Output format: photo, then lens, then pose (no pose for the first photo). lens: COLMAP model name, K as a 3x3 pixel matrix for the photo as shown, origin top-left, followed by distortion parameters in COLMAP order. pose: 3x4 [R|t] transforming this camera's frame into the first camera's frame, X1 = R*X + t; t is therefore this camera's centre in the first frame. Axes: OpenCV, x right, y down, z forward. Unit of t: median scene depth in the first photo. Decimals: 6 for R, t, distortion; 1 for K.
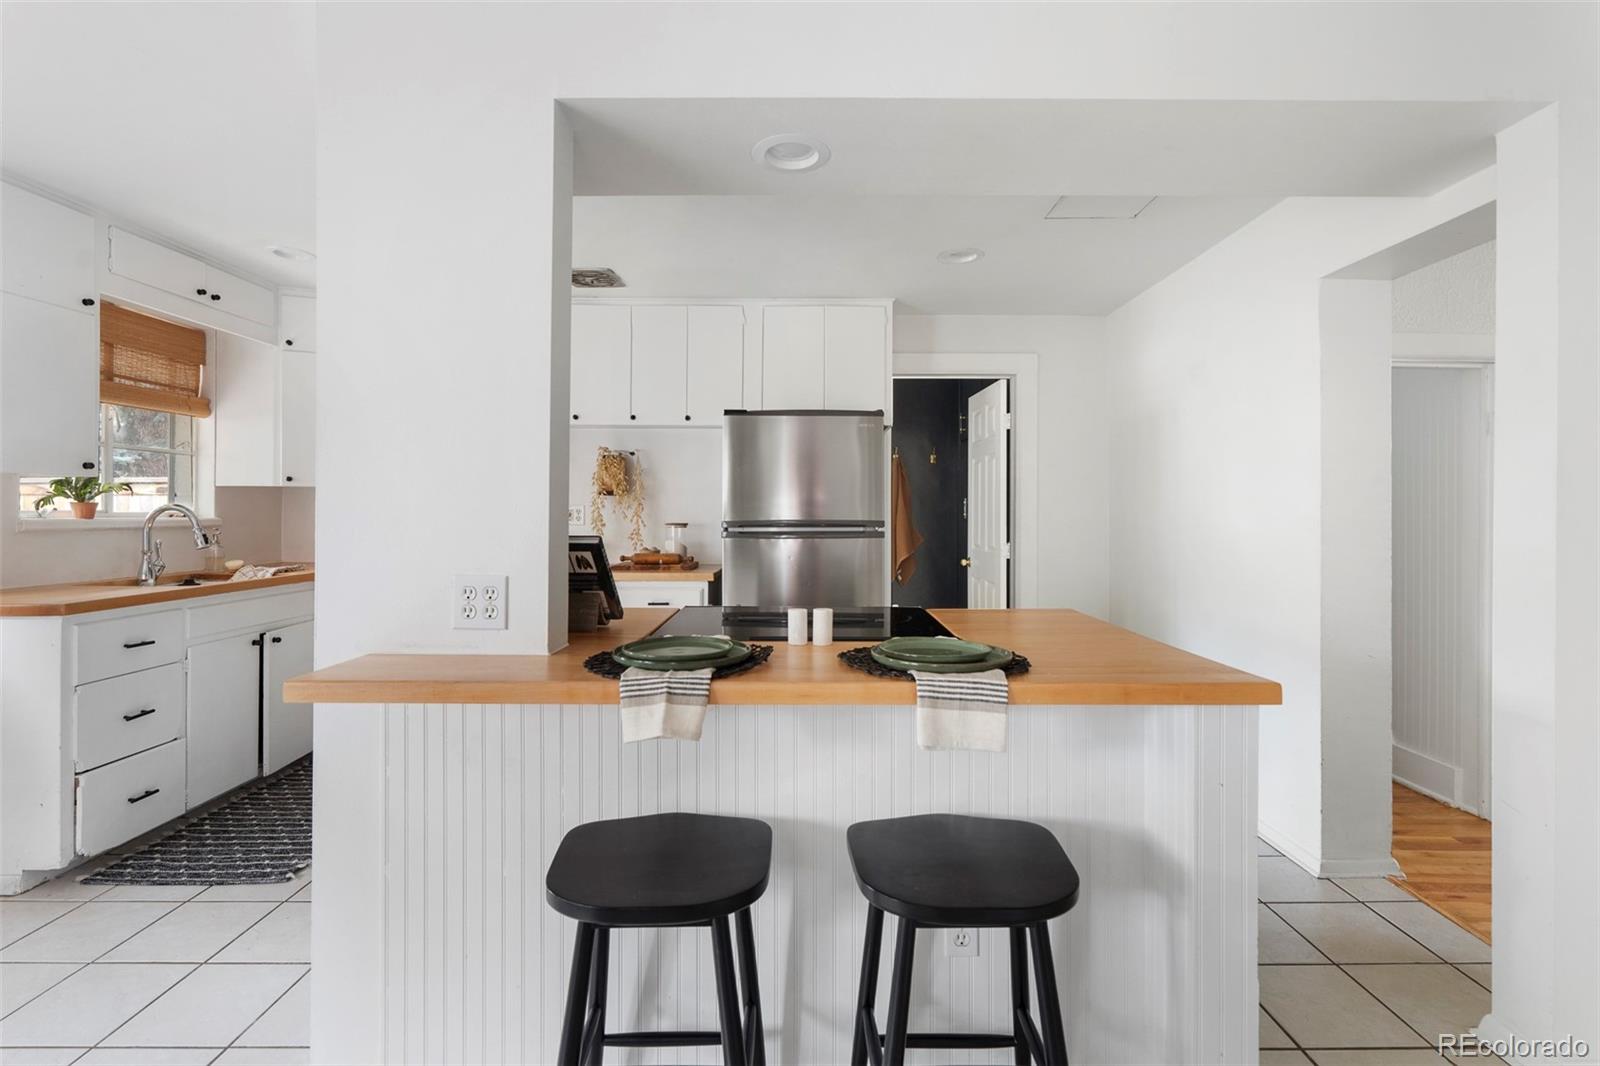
lens RADIAL K [[736.3, 0, 802.9], [0, 736.3, 510.4], [0, 0, 1]] dist [0.001677, -0.000129]
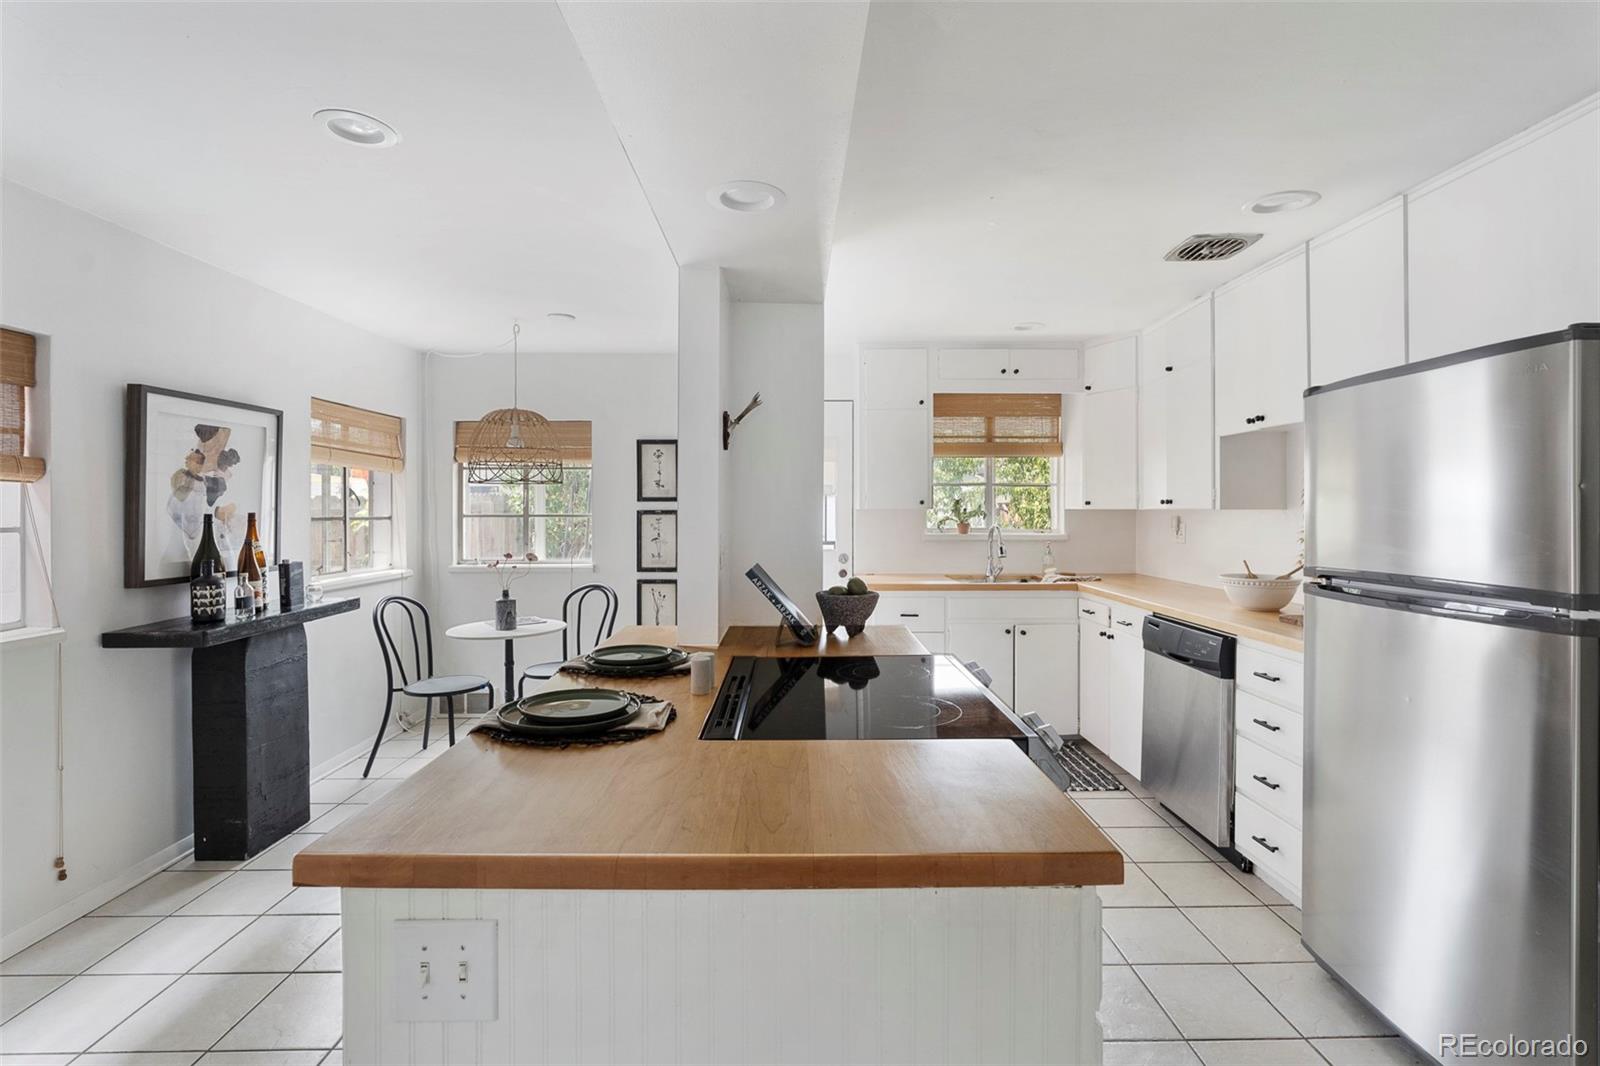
lens RADIAL K [[736.3, 0, 802.9], [0, 736.3, 510.4], [0, 0, 1]] dist [0.001677, -0.000129]
pose [[0.018627, -0.001715, -0.999825, 0.540685], [0.003126, 0.999994, -0.001657, -0.034064], [0.999822, -0.003094, 0.018633, 0.585019]]
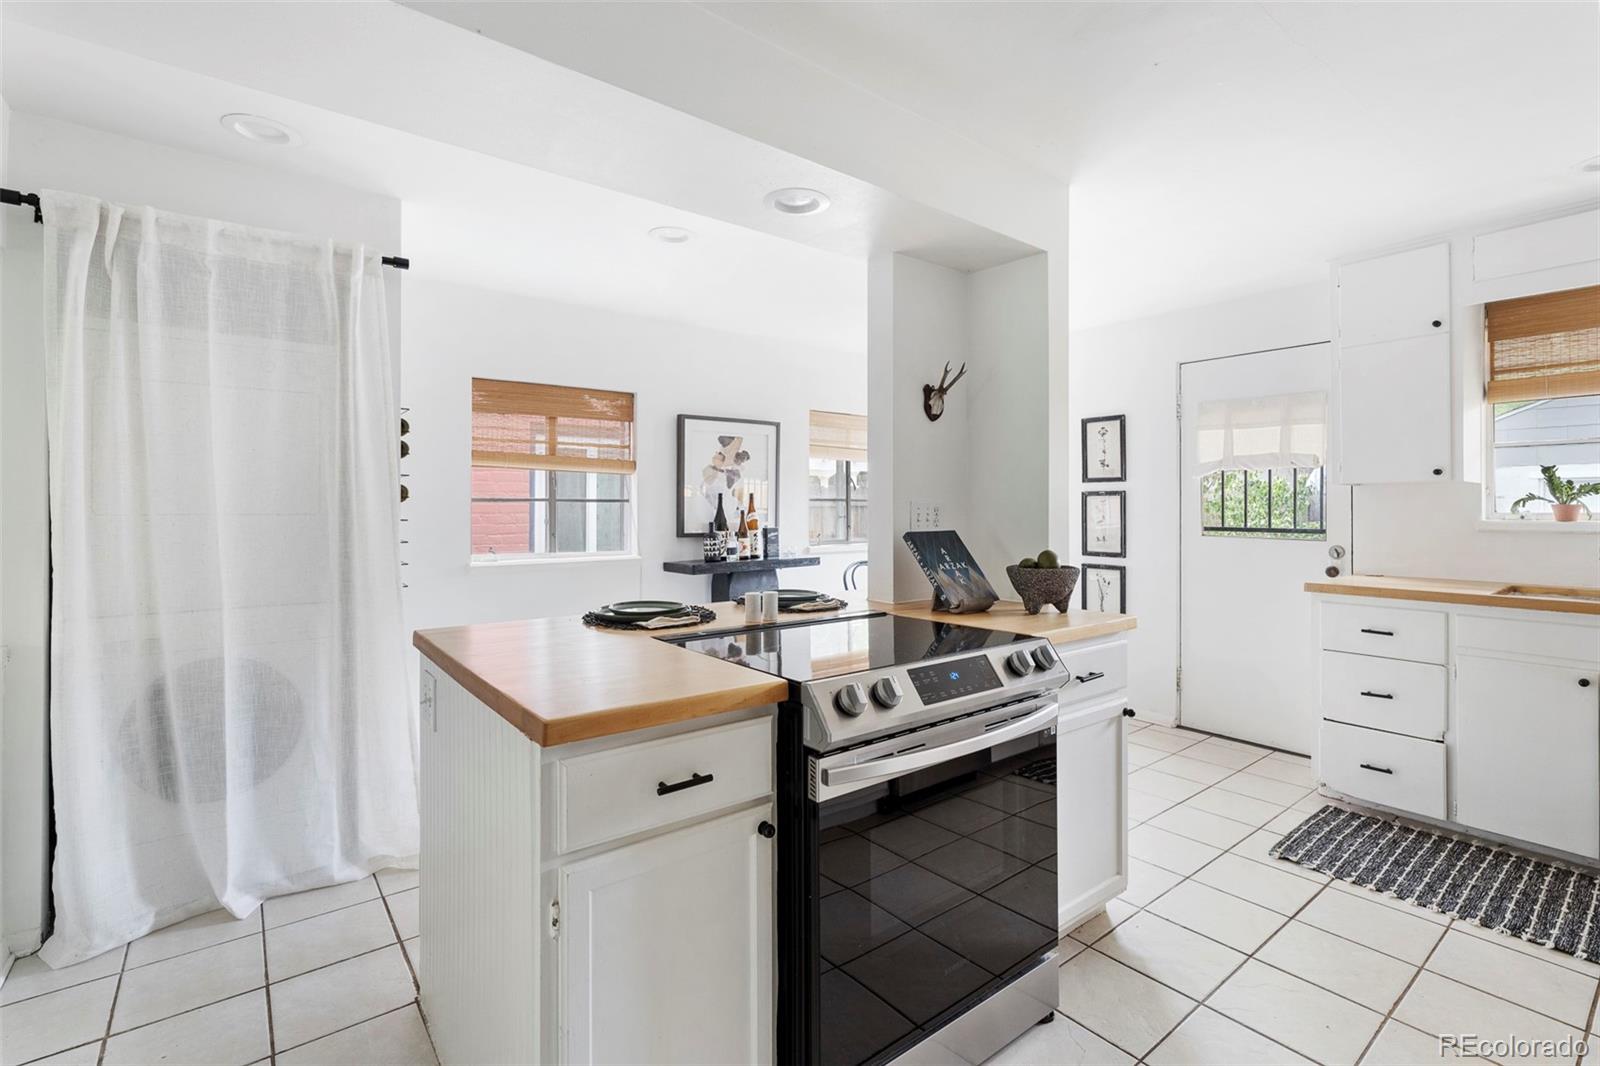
lens RADIAL K [[736.3, 0, 802.9], [0, 736.3, 510.4], [0, 0, 1]] dist [0.001677, -0.000129]
pose [[-0.783086, -0.000688, -0.621913, 0.376626], [-0.000907, 1.000000, 0.000036, -0.001896], [0.621913, 0.000593, -0.783086, 1.051288]]
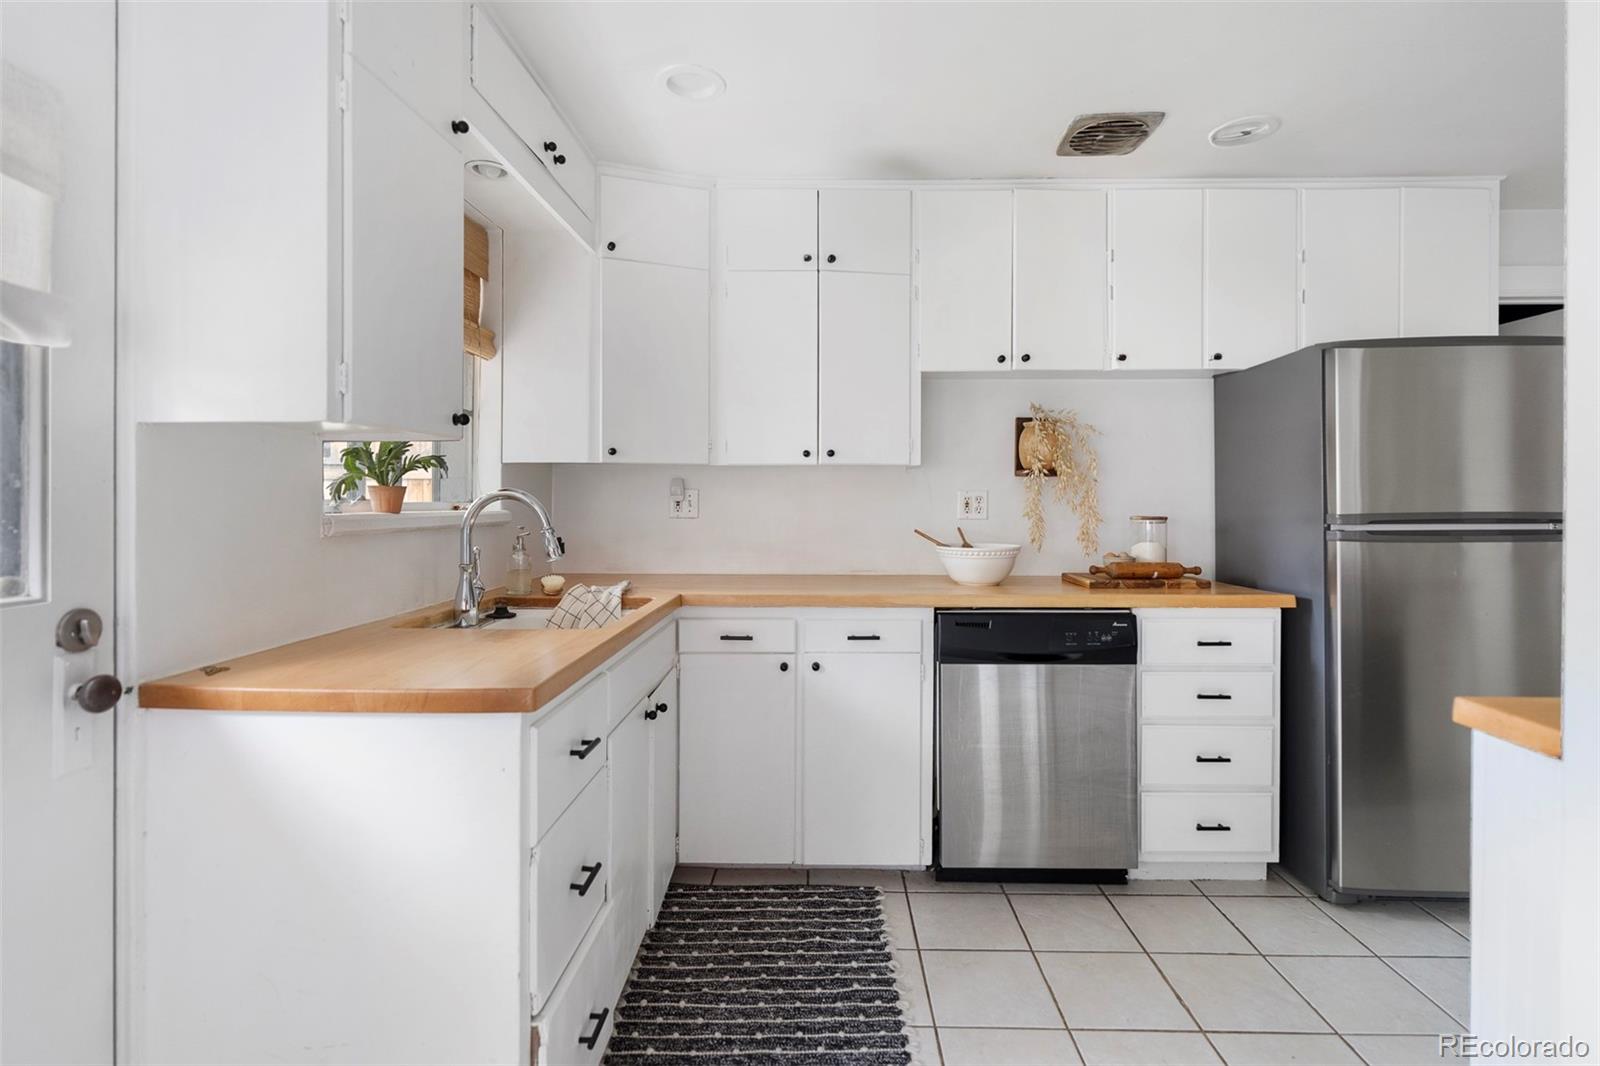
lens RADIAL K [[763.8, 0, 798.9], [0, 763.8, 506.5], [0, 0, 1]] dist [-0.003811, -0.000134]
pose [[0.999745, -0.001913, -0.022519, -0.578765], [0.002142, 0.999946, 0.010148, 0.000240], [0.022498, -0.010194, 0.999695, 0.353866]]
